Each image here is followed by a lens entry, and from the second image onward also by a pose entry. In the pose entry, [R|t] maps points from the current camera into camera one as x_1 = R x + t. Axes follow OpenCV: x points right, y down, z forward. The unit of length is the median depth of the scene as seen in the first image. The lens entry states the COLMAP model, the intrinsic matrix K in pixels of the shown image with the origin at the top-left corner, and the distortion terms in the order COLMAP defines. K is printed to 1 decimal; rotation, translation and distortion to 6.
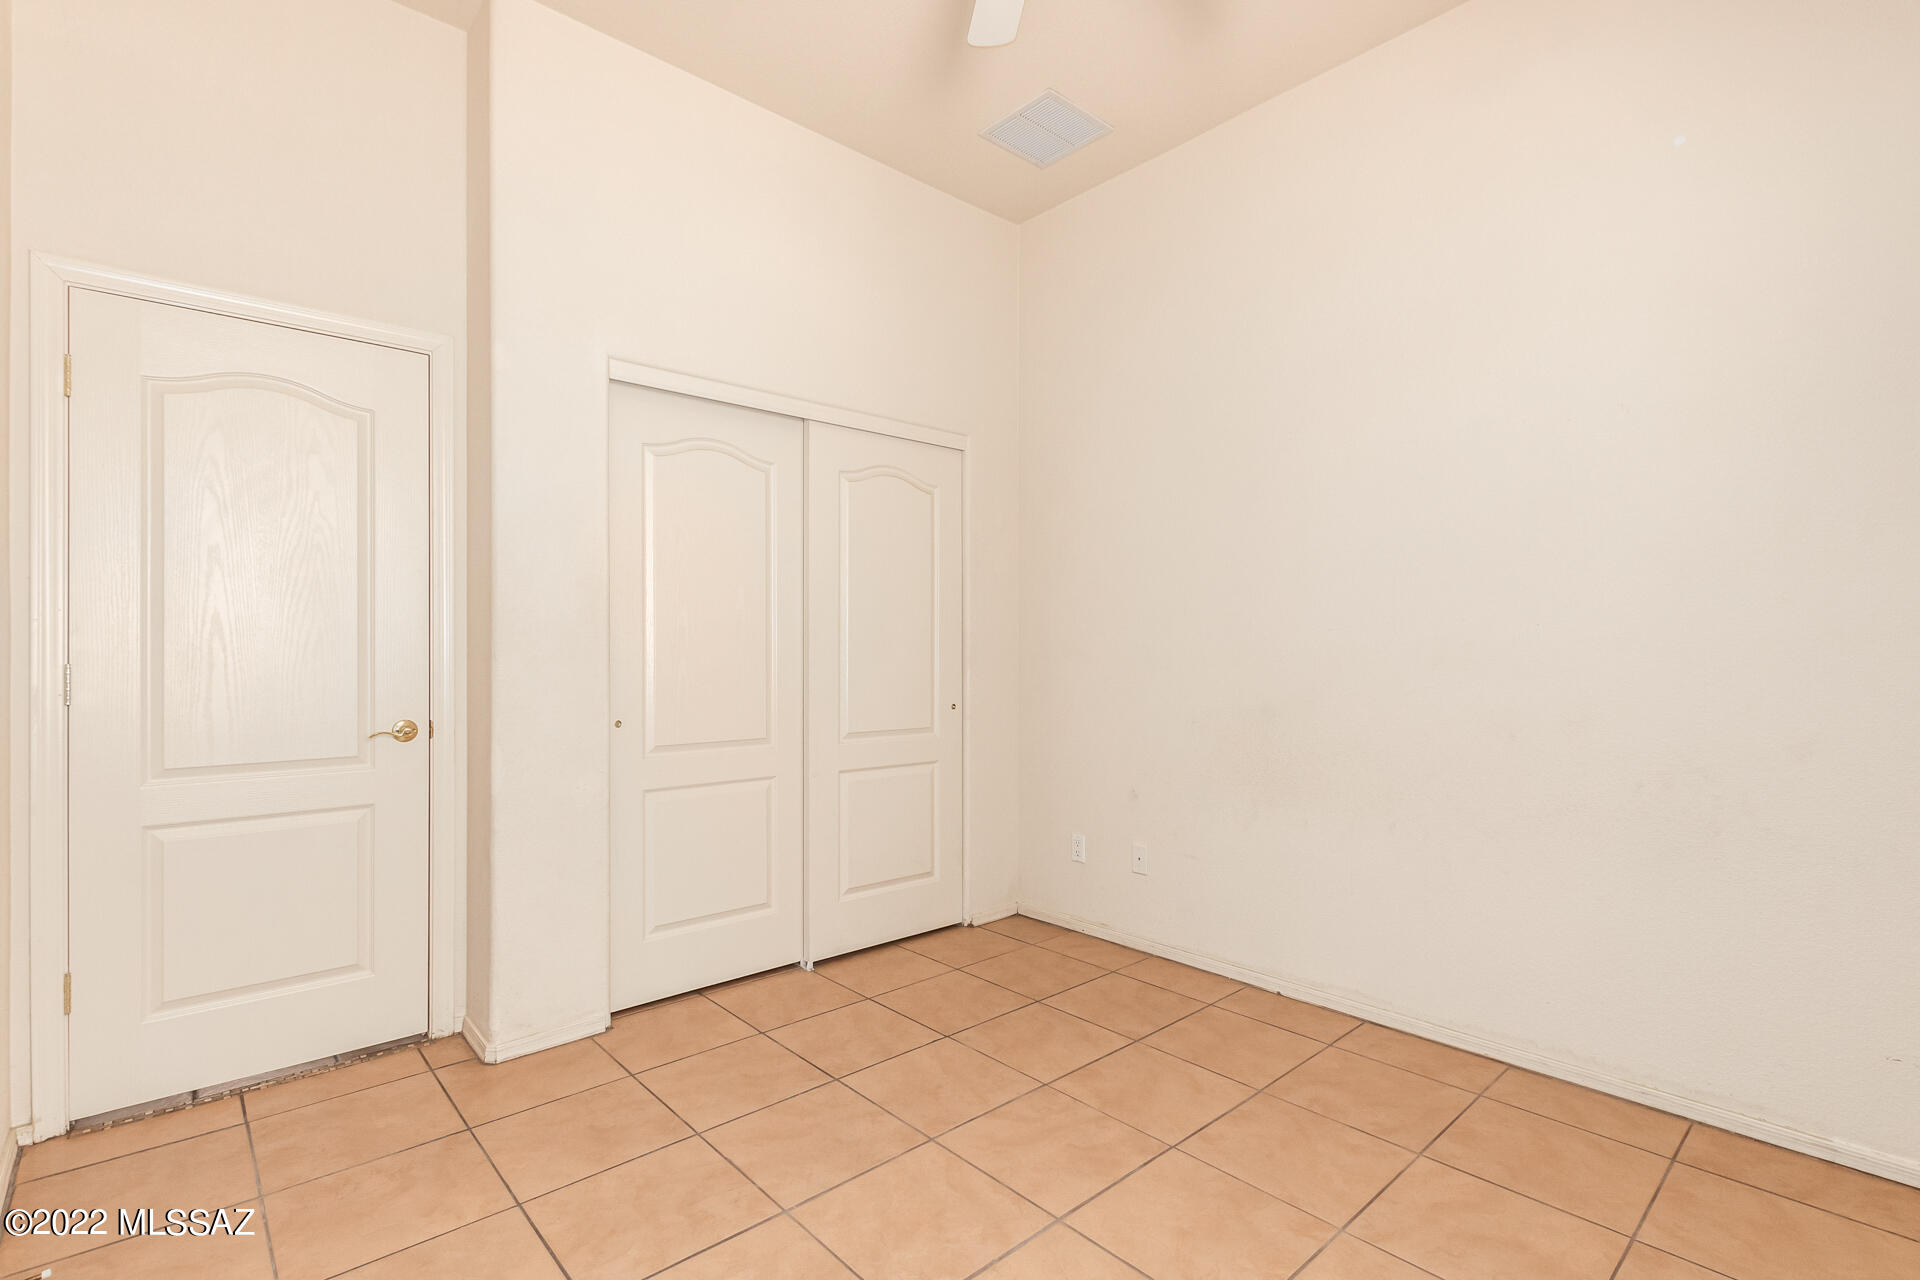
lens RADIAL K [[885.1, 0, 960.4], [0, 885.1, 650.1], [0, 0, 1]] dist [-0.001805, -0.000668]
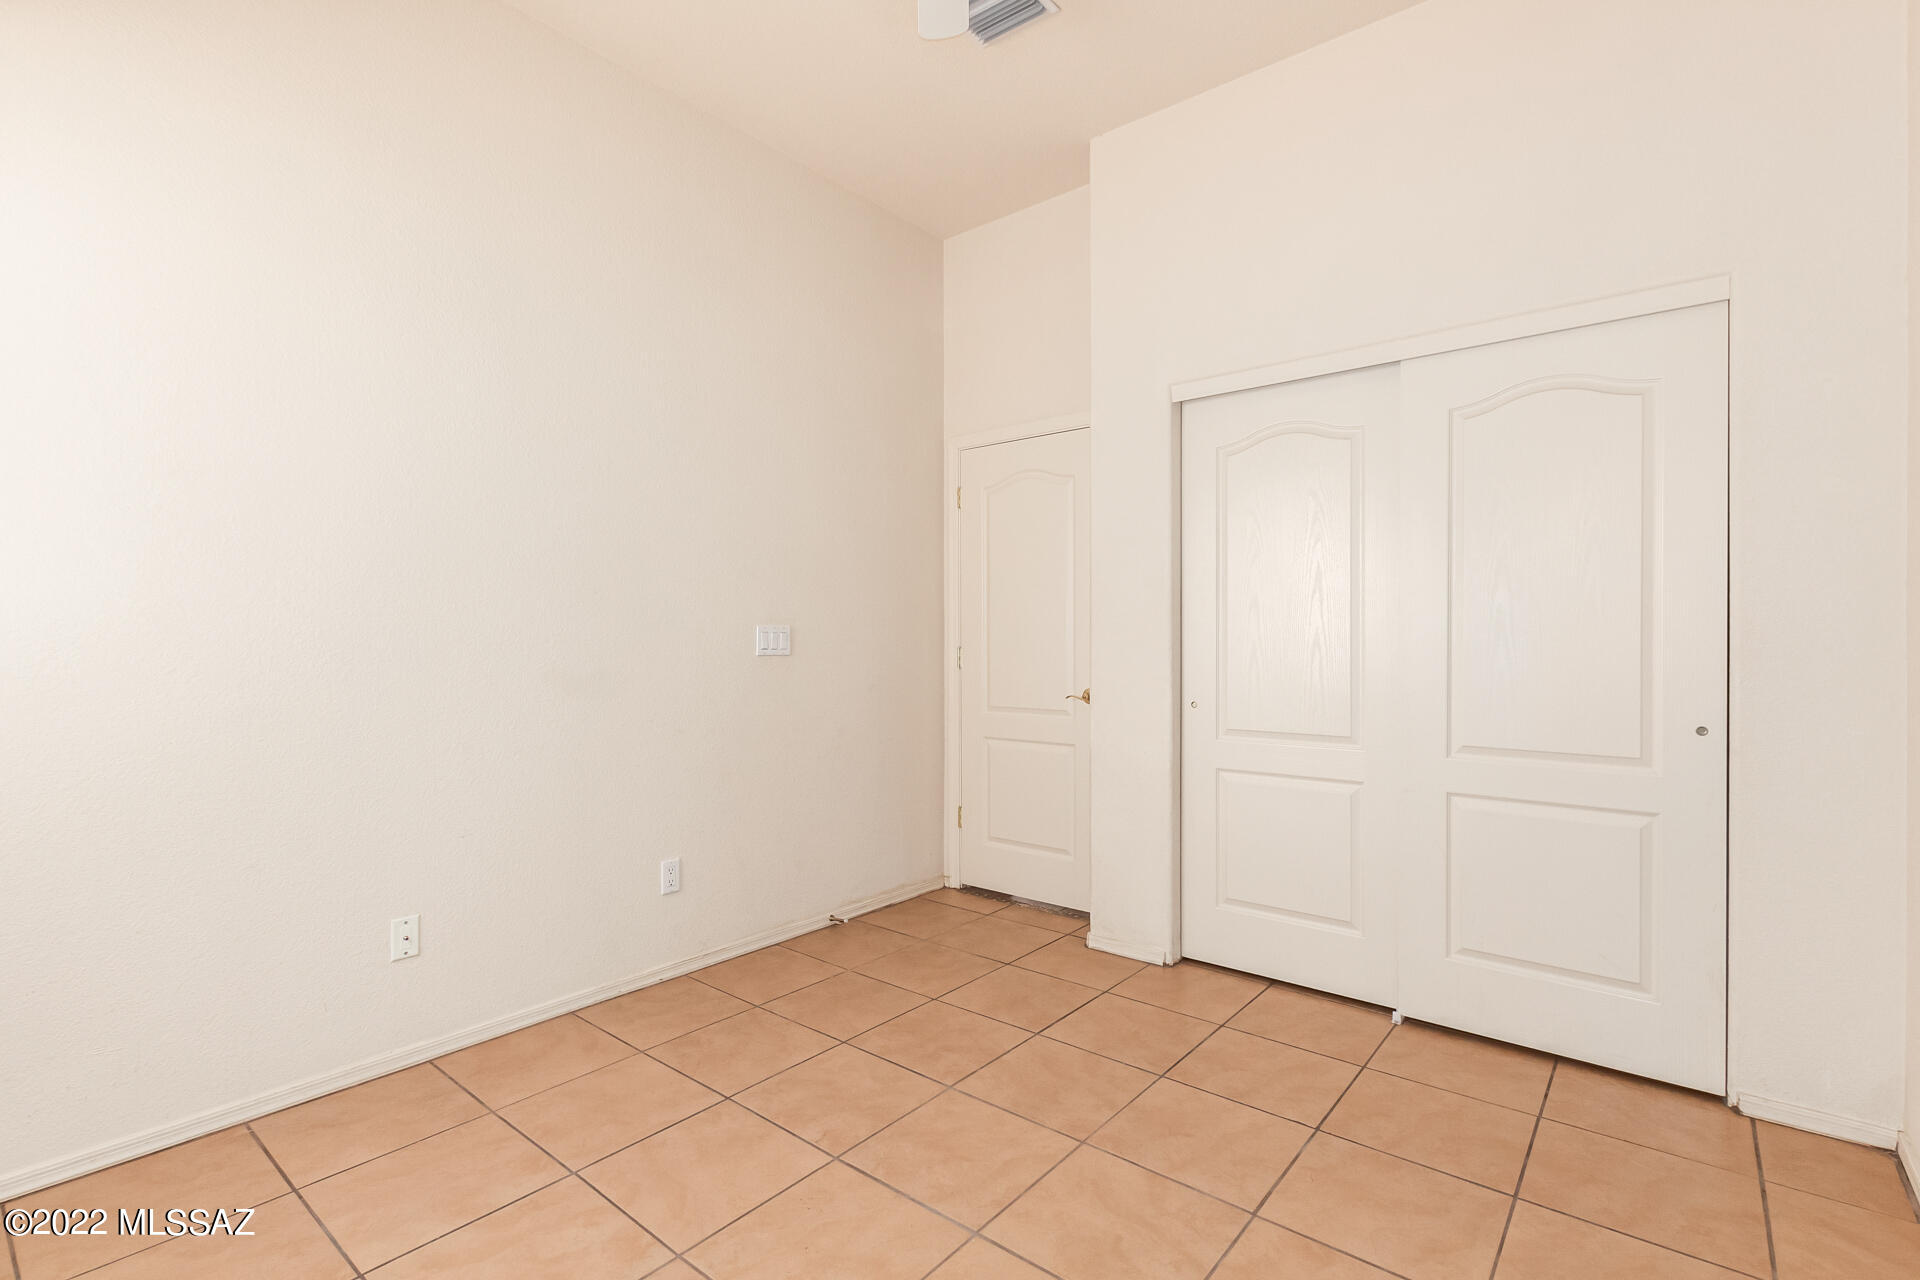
lens RADIAL K [[885.1, 0, 960.5], [0, 885.1, 635.9], [0, 0, 1]] dist [-0.001805, -0.000668]
pose [[0.148679, -0.002921, -0.988881, 0.658225], [-0.000560, 0.999995, -0.003038, 0.000770], [0.988885, 0.001005, 0.148677, 0.523102]]
